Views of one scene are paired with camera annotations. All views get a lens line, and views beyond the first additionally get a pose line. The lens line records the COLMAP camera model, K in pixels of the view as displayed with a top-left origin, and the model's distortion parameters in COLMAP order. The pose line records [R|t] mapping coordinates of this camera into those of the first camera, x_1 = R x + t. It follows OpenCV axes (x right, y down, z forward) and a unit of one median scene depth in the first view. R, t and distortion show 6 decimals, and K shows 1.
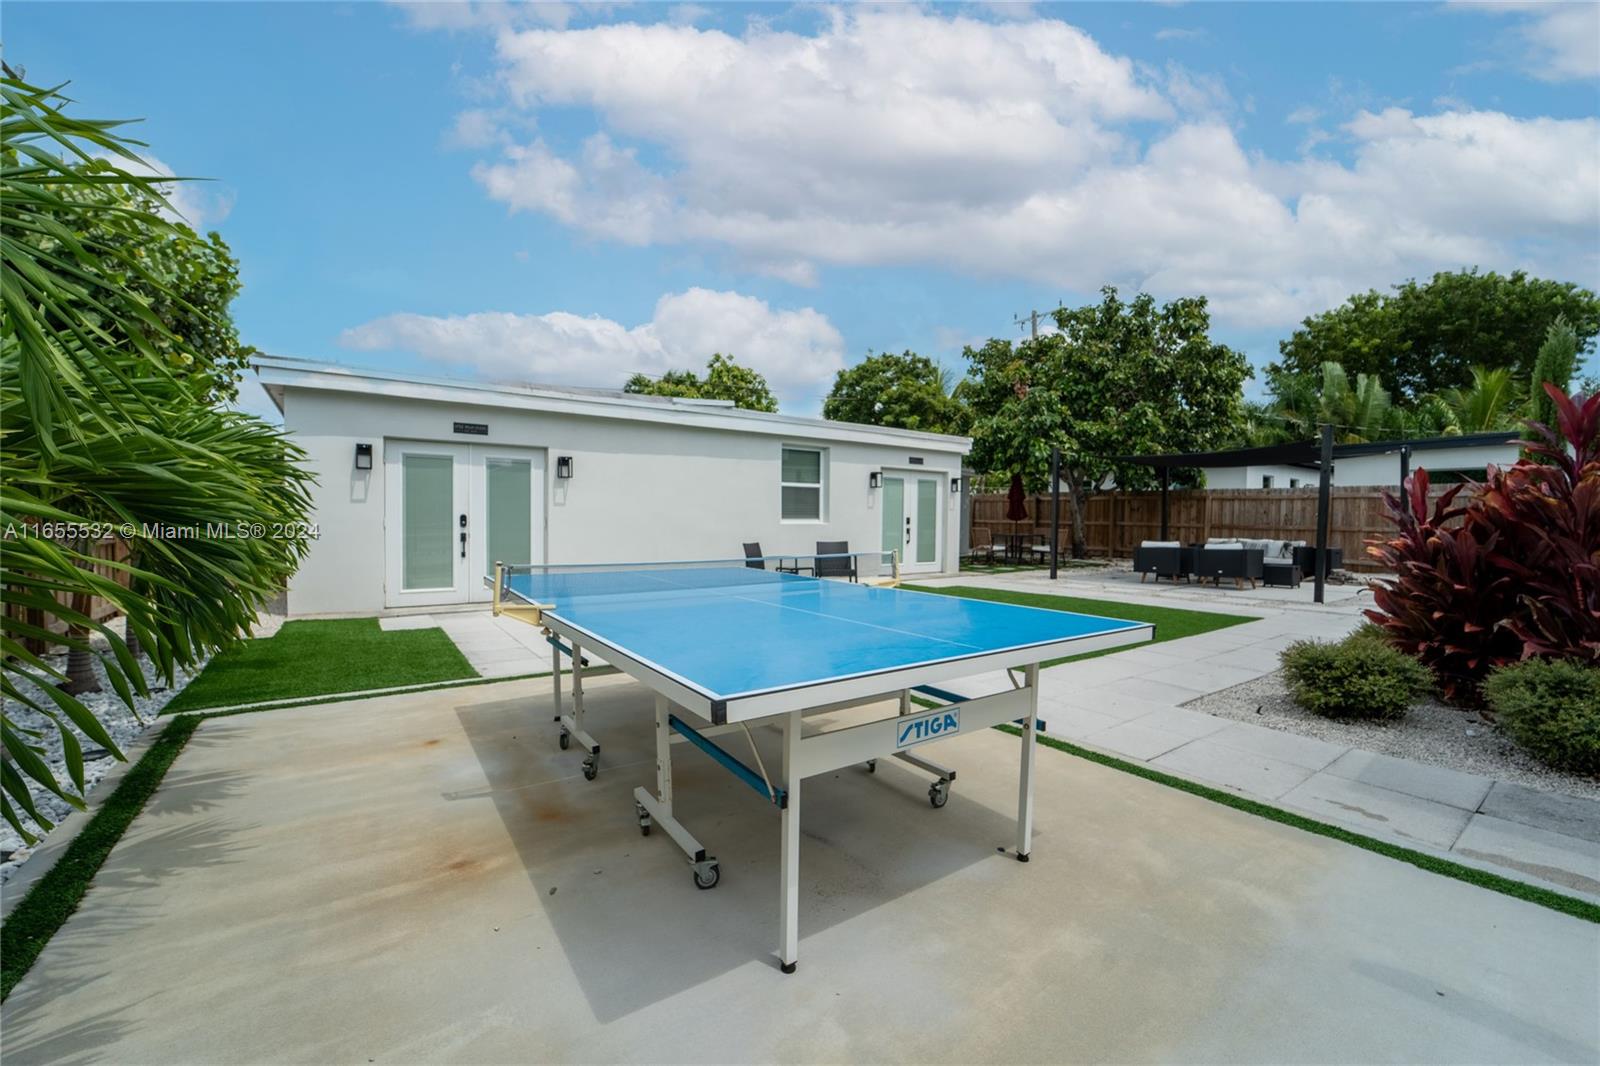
lens RADIAL K [[645.3, 0, 800.0], [0, 645.3, 533.0], [0, 0, 1]] dist [-0.023559, -0.000219]
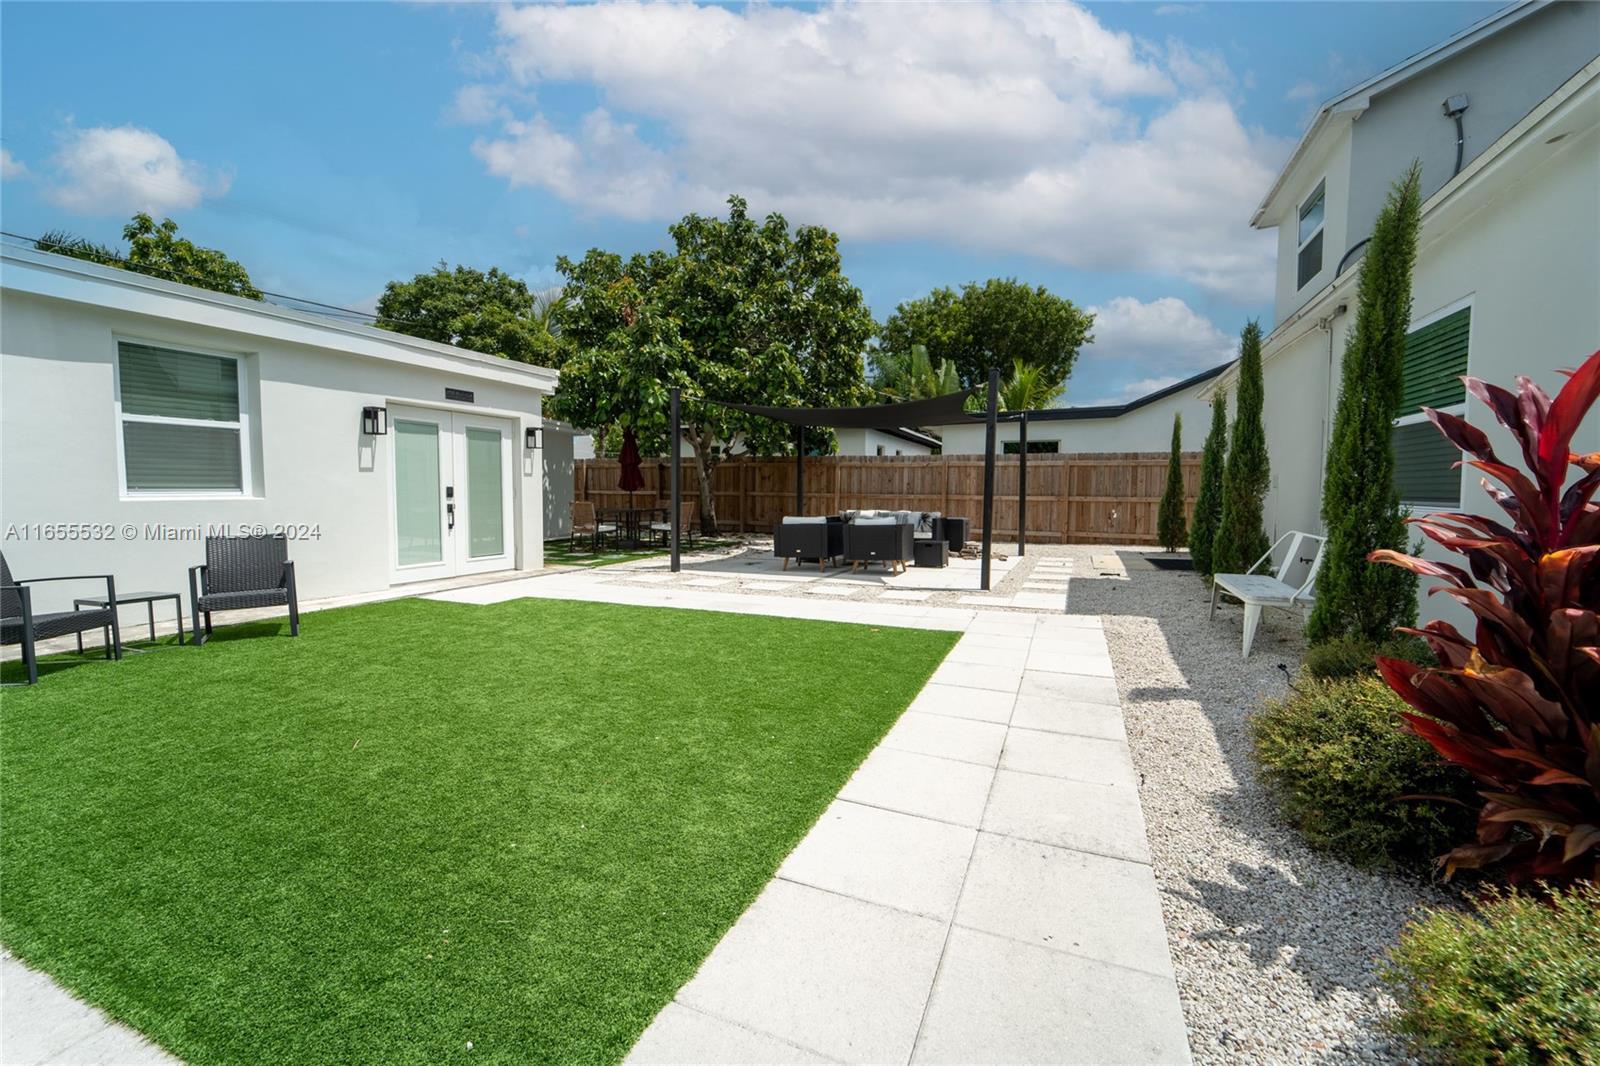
lens RADIAL K [[646.4, 0, 803.6], [0, 646.4, 517.4], [0, 0, 1]] dist [-0.001495, -0.000237]
pose [[0.850133, -0.027269, 0.525862, 0.114861], [0.016451, 0.999546, 0.025237, -0.004436], [-0.526311, -0.012804, 0.850196, 0.256626]]
